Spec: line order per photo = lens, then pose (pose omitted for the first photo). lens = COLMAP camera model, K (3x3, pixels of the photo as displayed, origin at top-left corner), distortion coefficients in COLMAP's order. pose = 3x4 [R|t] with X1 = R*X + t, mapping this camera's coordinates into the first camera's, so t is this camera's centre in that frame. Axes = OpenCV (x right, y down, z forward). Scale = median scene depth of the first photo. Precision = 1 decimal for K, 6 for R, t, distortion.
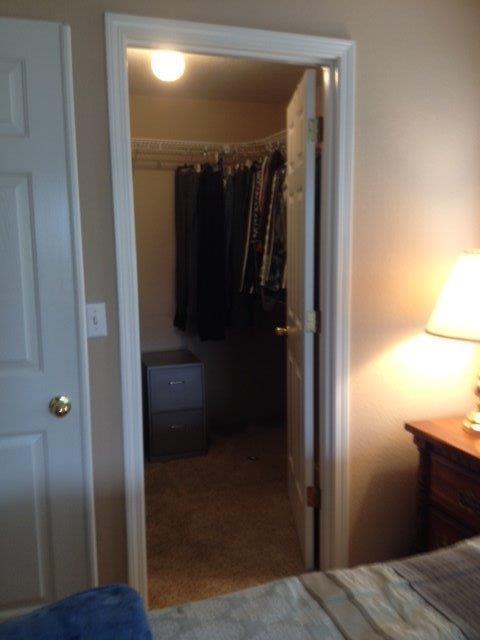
lens RADIAL K [[608.0, 0, 240.0], [0, 608.0, 320.0], [0, 0, 1]] dist [0.207552, -0.522577]
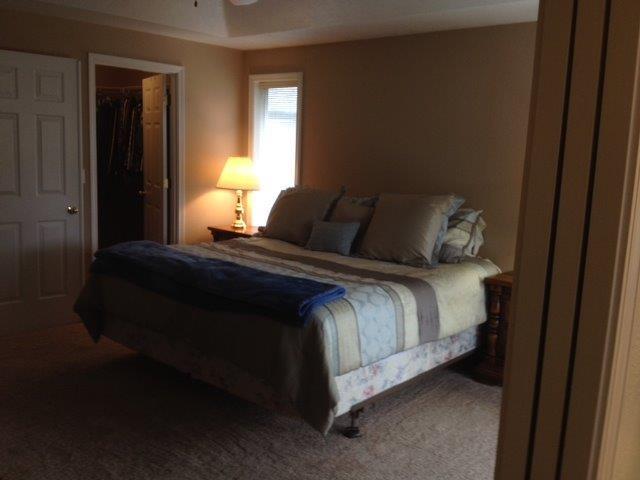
lens RADIAL K [[603.1, 0, 331.4], [0, 603.1, 241.6], [0, 0, 1]] dist [0.217874, -0.489882]
pose [[0.873267, -0.025282, 0.486585, -0.454207], [0.010718, 0.999408, 0.032691, 0.146809], [-0.487123, -0.023333, 0.873021, -1.270835]]
